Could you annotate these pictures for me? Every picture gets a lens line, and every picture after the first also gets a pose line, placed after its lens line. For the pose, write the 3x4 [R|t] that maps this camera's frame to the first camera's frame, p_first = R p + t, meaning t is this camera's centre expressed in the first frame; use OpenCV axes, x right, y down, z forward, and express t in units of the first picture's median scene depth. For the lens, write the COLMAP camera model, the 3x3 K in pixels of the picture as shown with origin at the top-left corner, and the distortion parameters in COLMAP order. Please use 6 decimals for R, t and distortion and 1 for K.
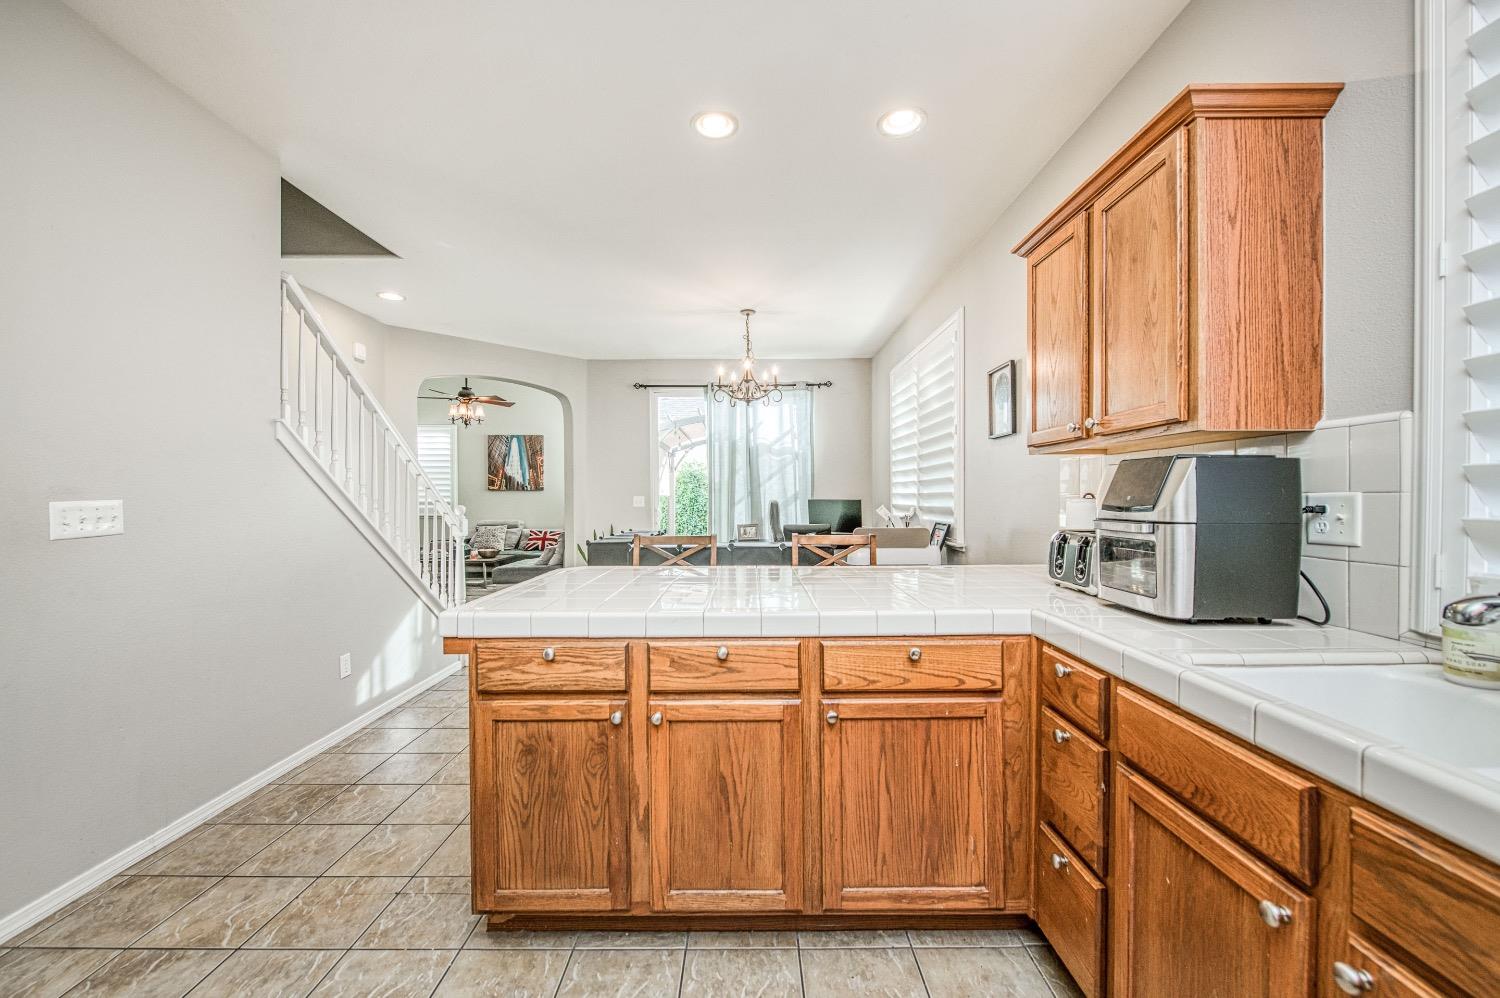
lens RADIAL K [[594.2, 0, 745.7], [0, 594.2, 496.1], [0, 0, 1]] dist [-0.003953, -0.002489]
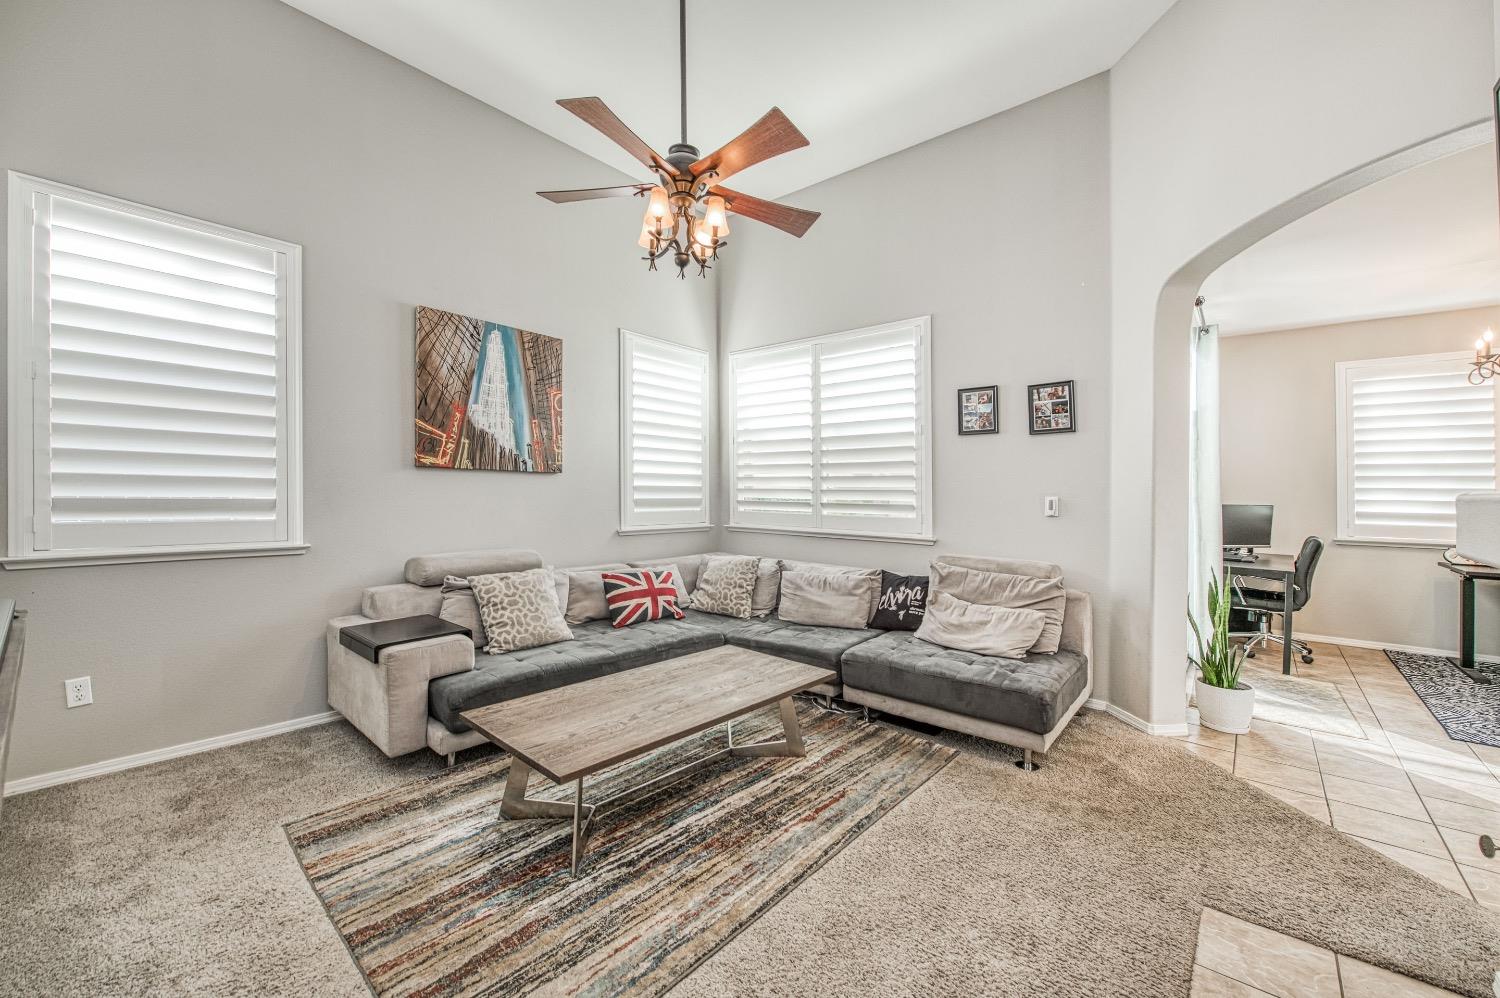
lens RADIAL K [[594.2, 0, 781.7], [0, 594.2, 482.0], [0, 0, 1]] dist [-0.003953, -0.002489]
pose [[0.631018, 0.028949, 0.775228, -2.512128], [-0.017913, 0.999581, -0.022746, 0.012706], [-0.775561, 0.000467, 0.631272, 2.775221]]
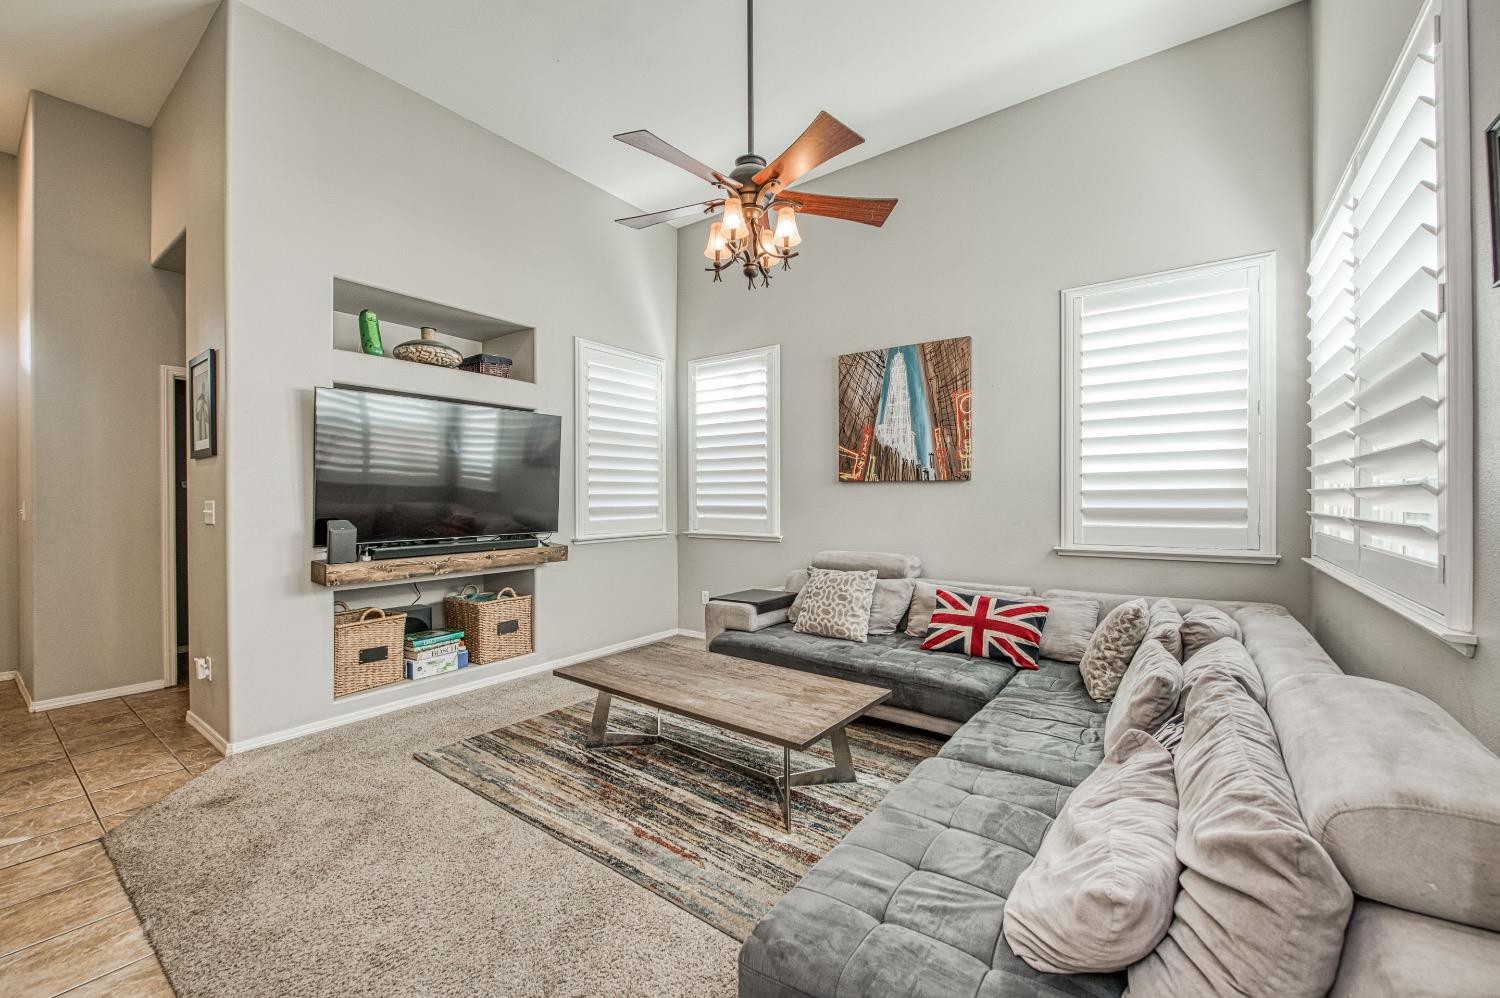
lens RADIAL K [[594.2, 0, 738.4], [0, 594.2, 503.6], [0, 0, 1]] dist [-0.003953, -0.002489]
pose [[0.801221, 0.008816, -0.598303, -1.030931], [-0.001730, 0.999921, 0.012417, 0.003191], [0.598365, -0.008914, 0.801174, 2.694591]]
